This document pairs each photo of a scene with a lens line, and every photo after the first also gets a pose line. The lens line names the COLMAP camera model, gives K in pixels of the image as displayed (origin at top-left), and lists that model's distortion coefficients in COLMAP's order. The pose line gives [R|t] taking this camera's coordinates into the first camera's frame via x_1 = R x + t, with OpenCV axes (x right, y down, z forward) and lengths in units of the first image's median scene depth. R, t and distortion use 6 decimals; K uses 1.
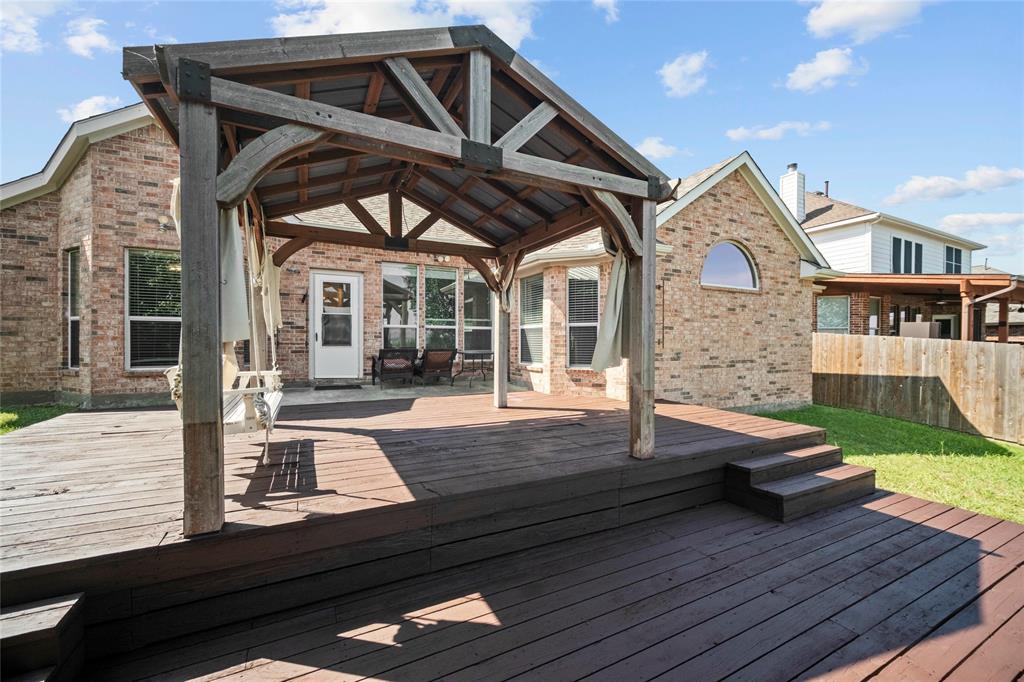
lens RADIAL K [[402.5, 0, 507.7], [0, 402.5, 341.3], [0, 0, 1]] dist [-0.001955, -0.000259]
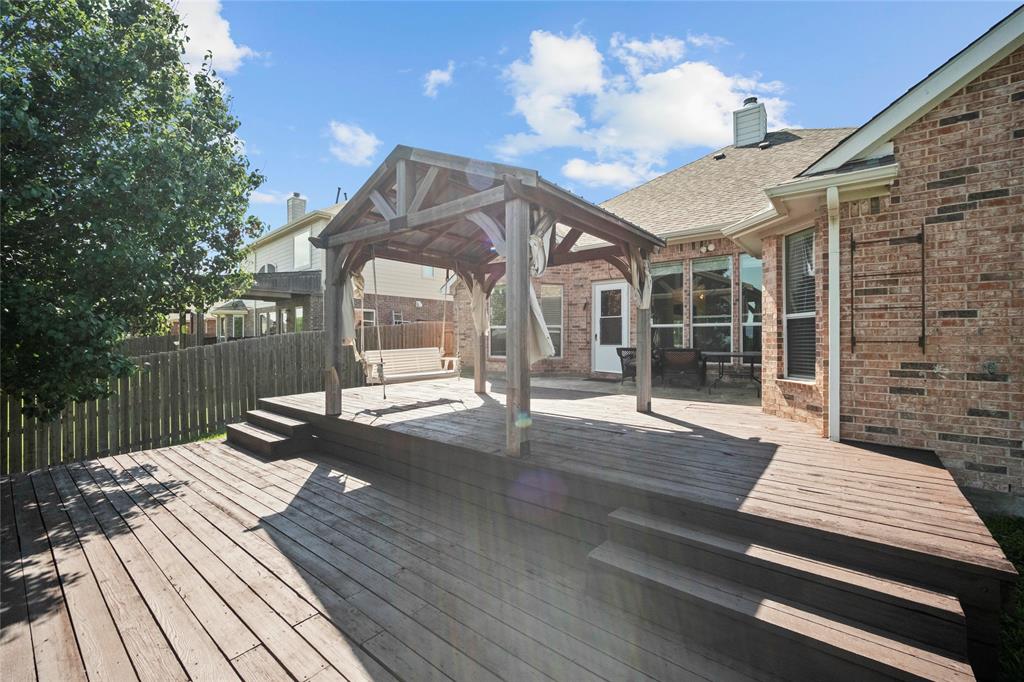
lens RADIAL K [[421.9, 0, 515.2], [0, 421.9, 337.3], [0, 0, 1]] dist [-0.001102, -0.000143]
pose [[0.421112, -0.007578, -0.906977, 0.640664], [-0.001200, 0.999960, -0.008911, 0.001318], [0.907008, 0.004841, 0.421086, 0.275538]]
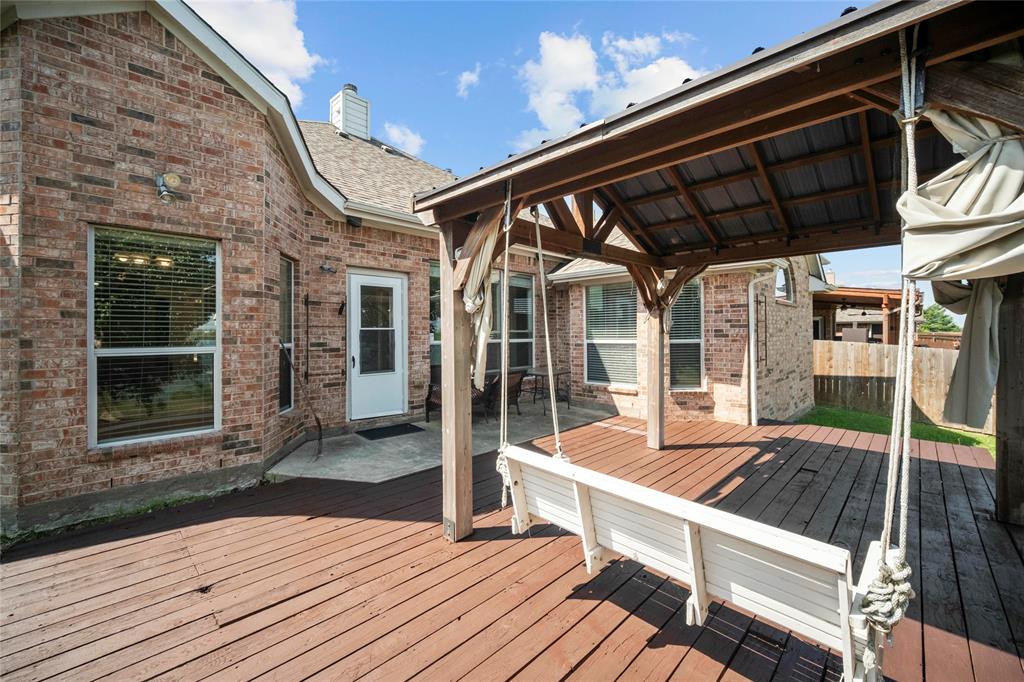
lens RADIAL K [[406.9, 0, 510.0], [0, 406.9, 328.8], [0, 0, 1]] dist [-0.000197, 0.000135]
pose [[0.950809, -0.007107, 0.309697, -0.488103], [0.011175, 0.999873, -0.011366, -0.065870], [-0.309577, 0.014267, 0.950767, 0.251614]]
